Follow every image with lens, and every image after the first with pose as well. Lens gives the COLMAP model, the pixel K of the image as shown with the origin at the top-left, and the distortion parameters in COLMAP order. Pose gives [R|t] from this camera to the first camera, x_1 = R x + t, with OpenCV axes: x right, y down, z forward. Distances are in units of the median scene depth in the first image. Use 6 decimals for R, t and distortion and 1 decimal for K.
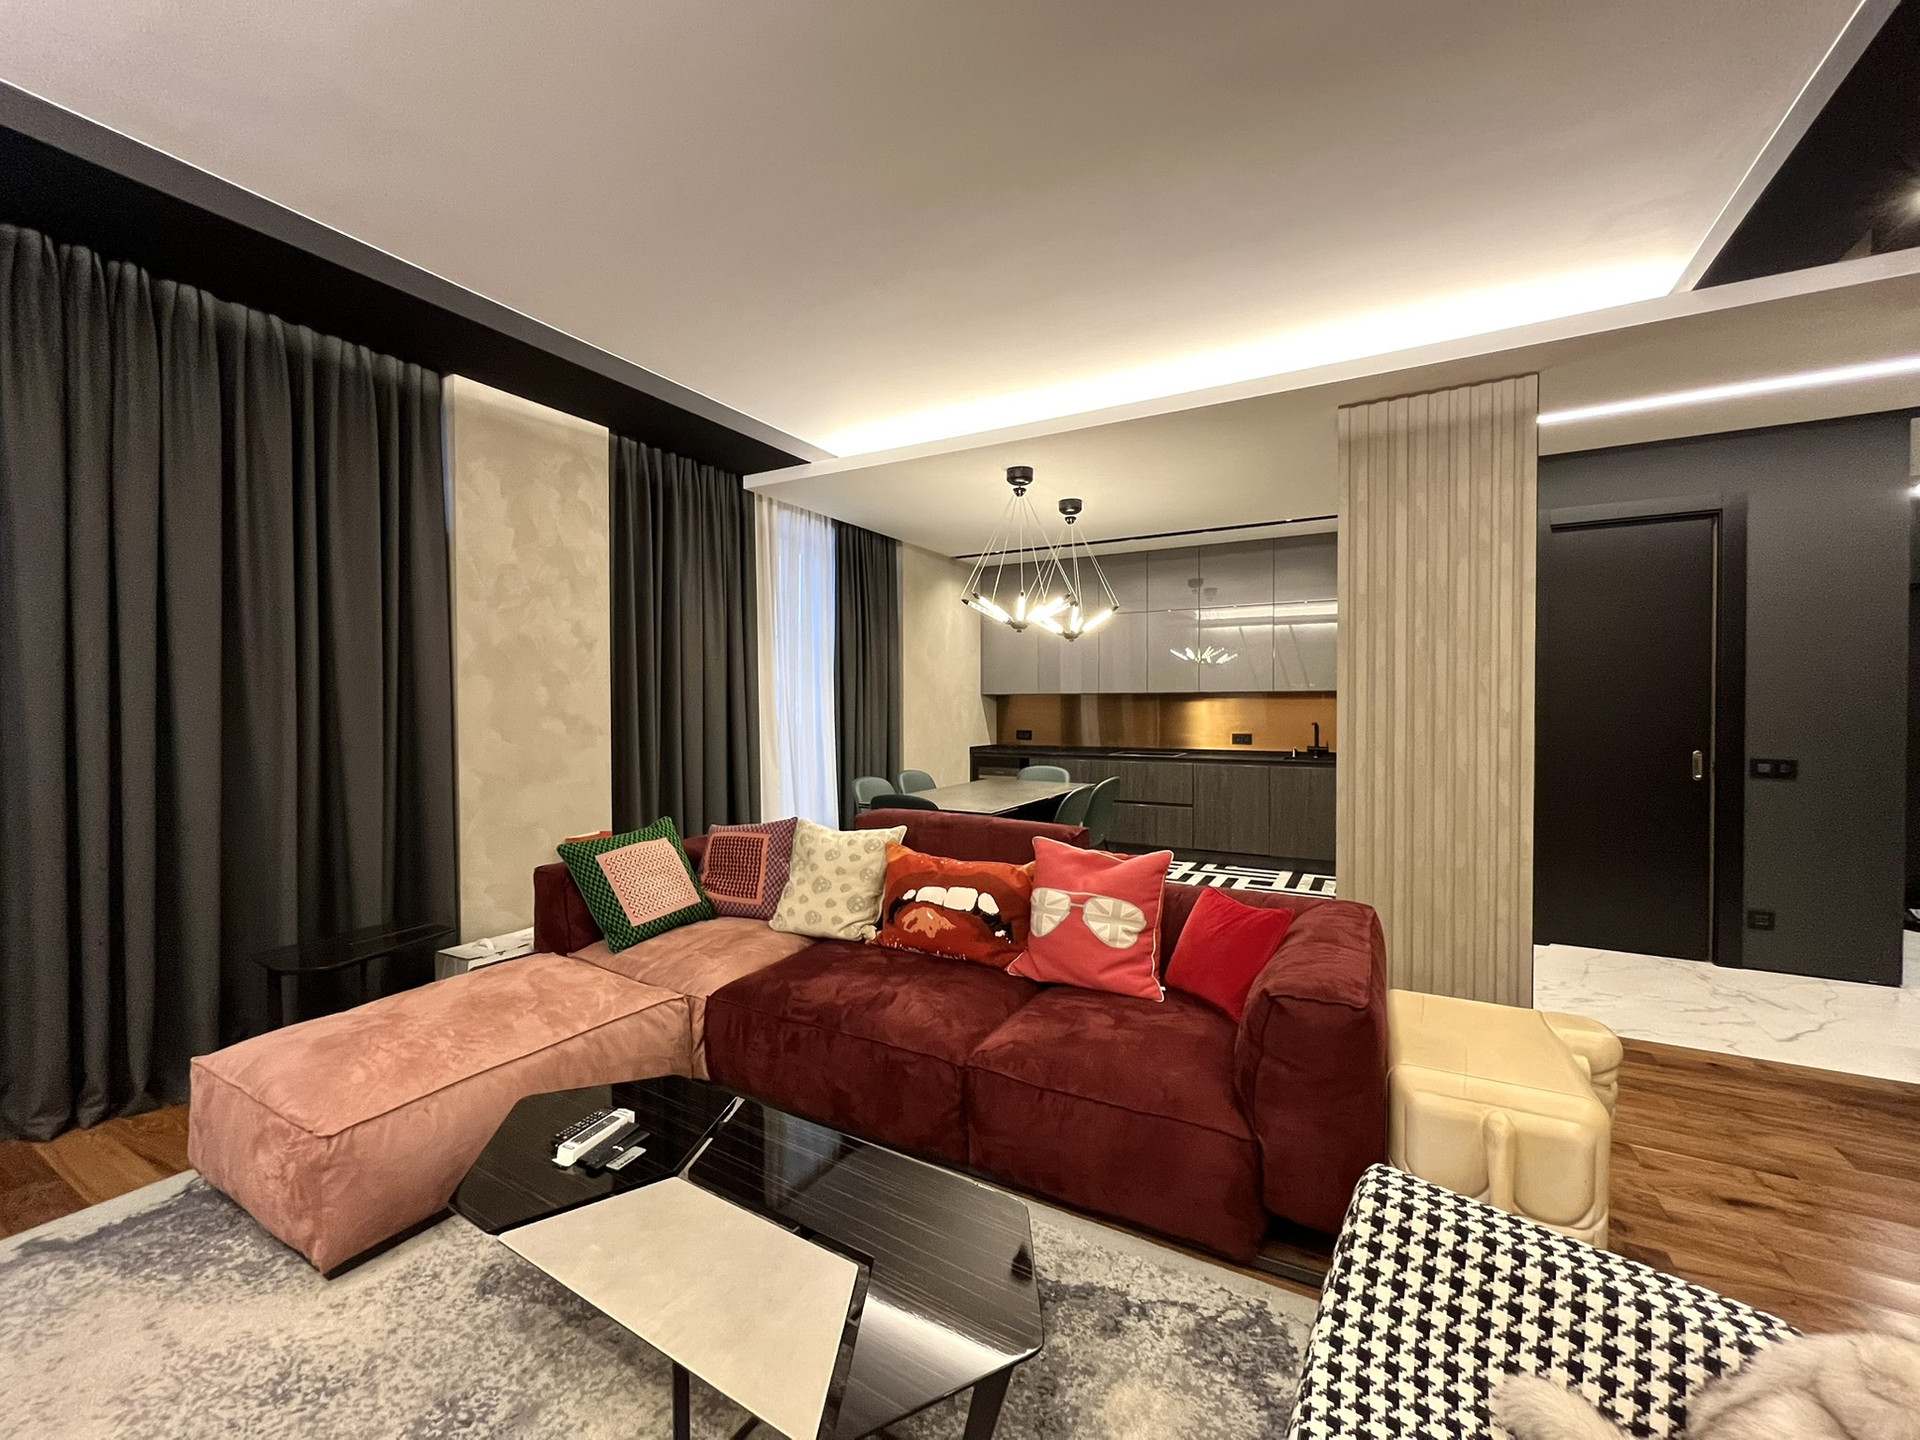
lens RADIAL K [[776.4, 0, 954.6], [0, 776.4, 715.3], [0, 0, 1]] dist [-0.001063, -0.000372]
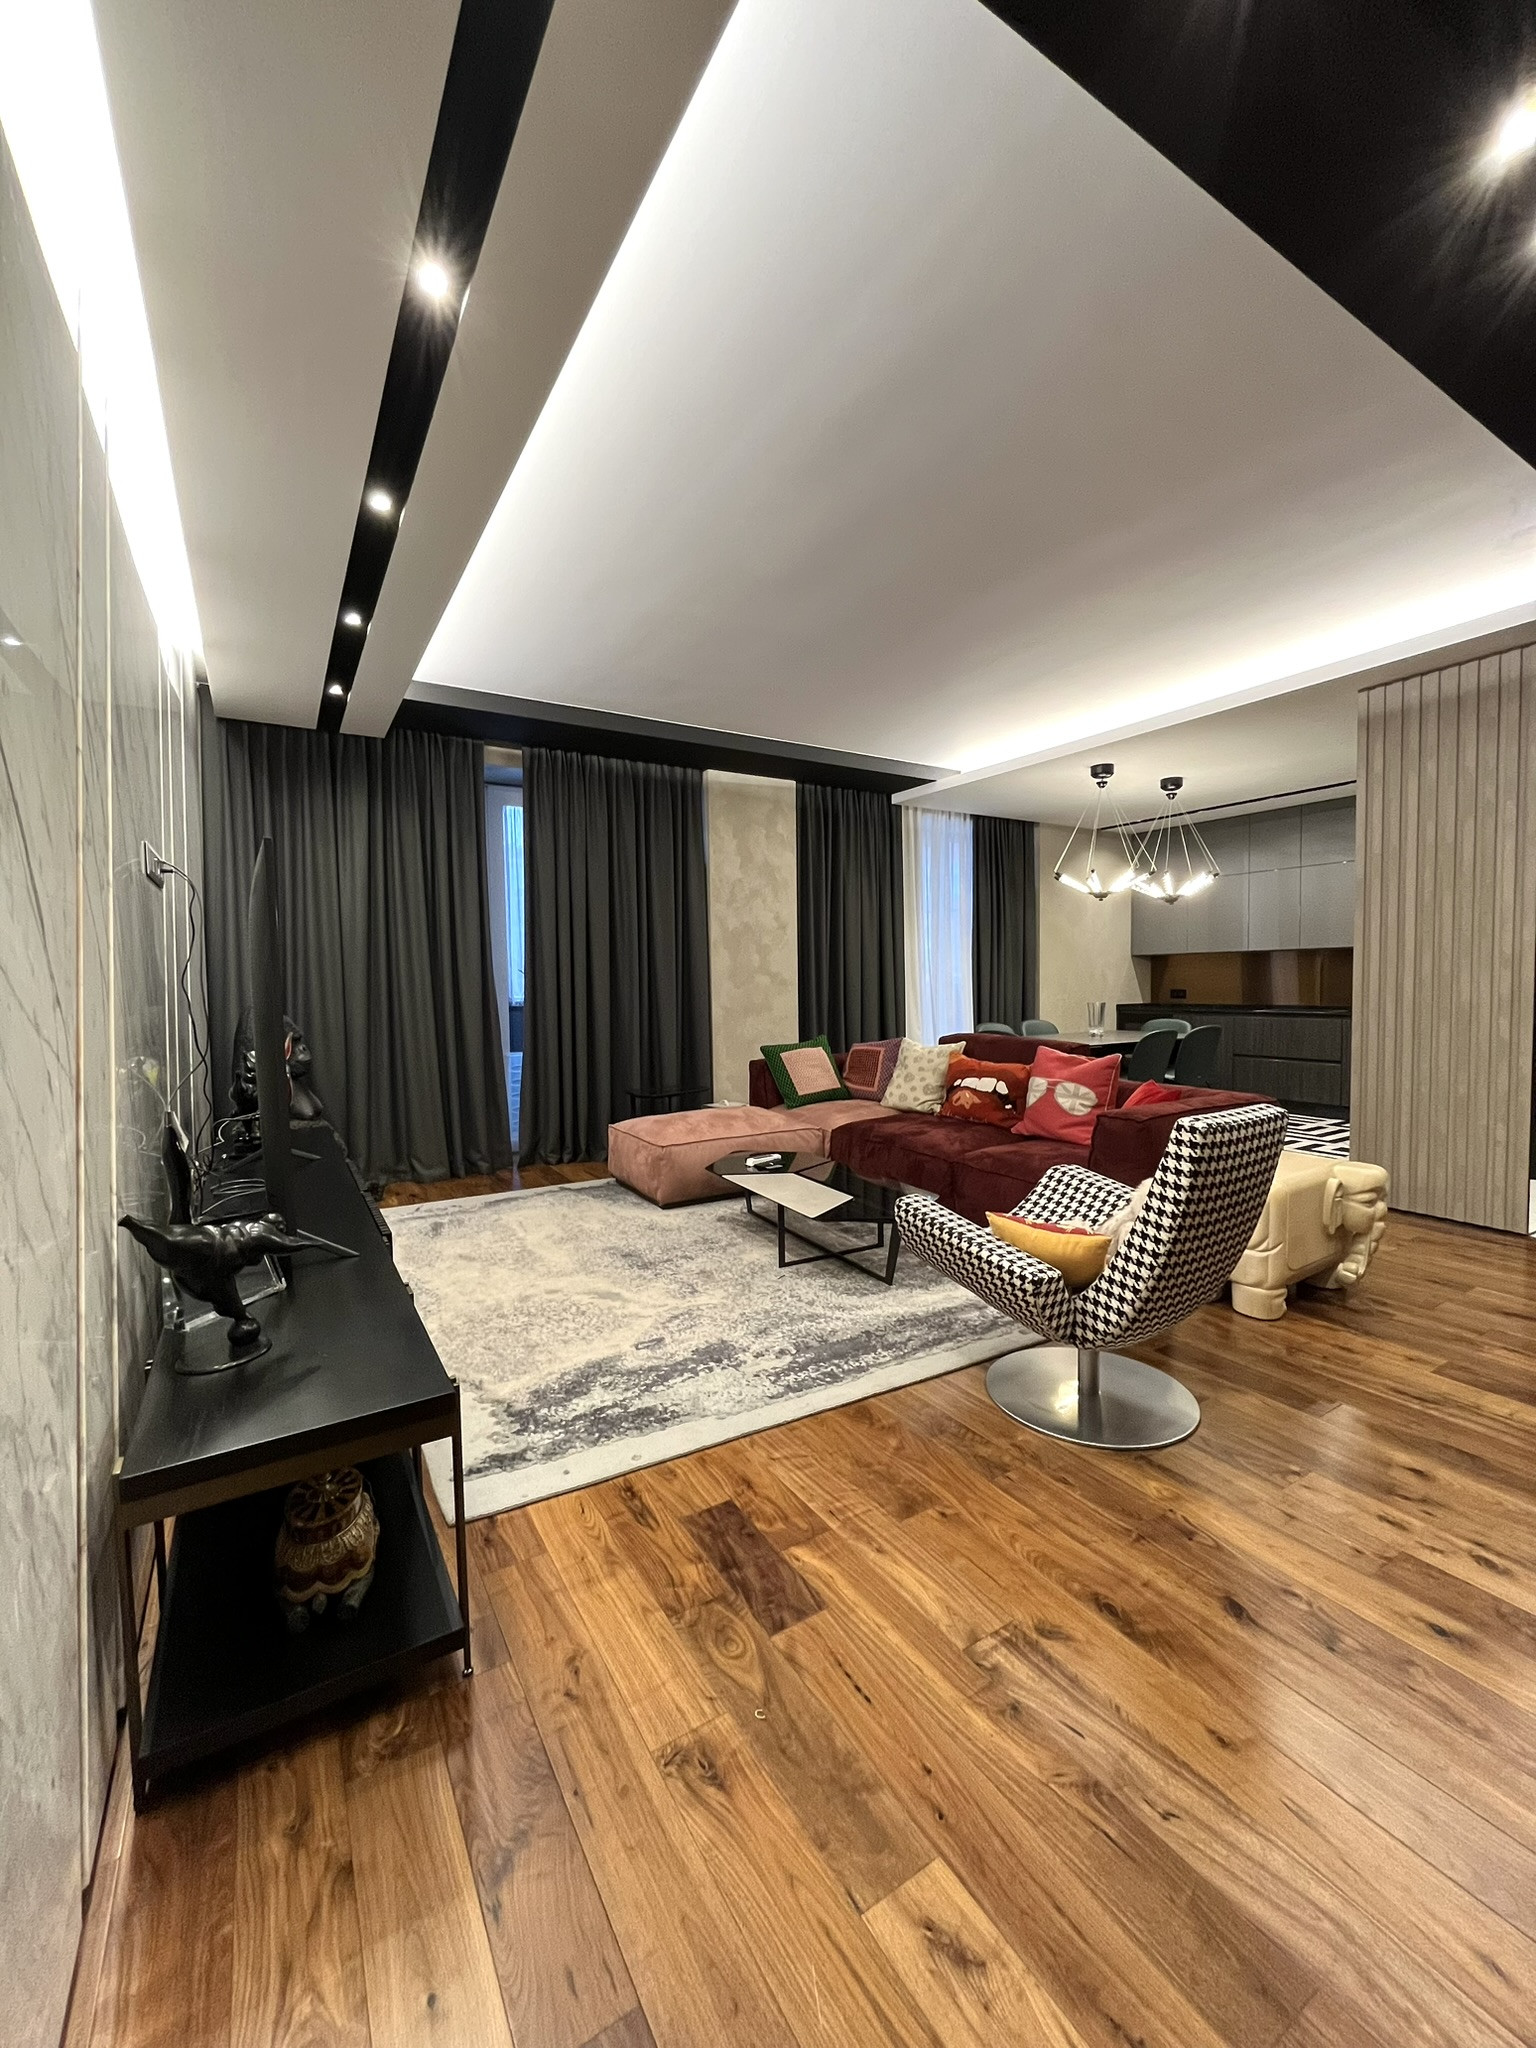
lens RADIAL K [[828.1, 0, 772.1], [0, 828.1, 1016.1], [0, 0, 1]] dist [-0.001063, -0.000372]
pose [[0.874479, 0.011128, -0.484936, 0.360947], [0.005346, 0.999455, 0.032575, 0.038327], [0.485035, -0.031079, 0.873943, -0.530631]]
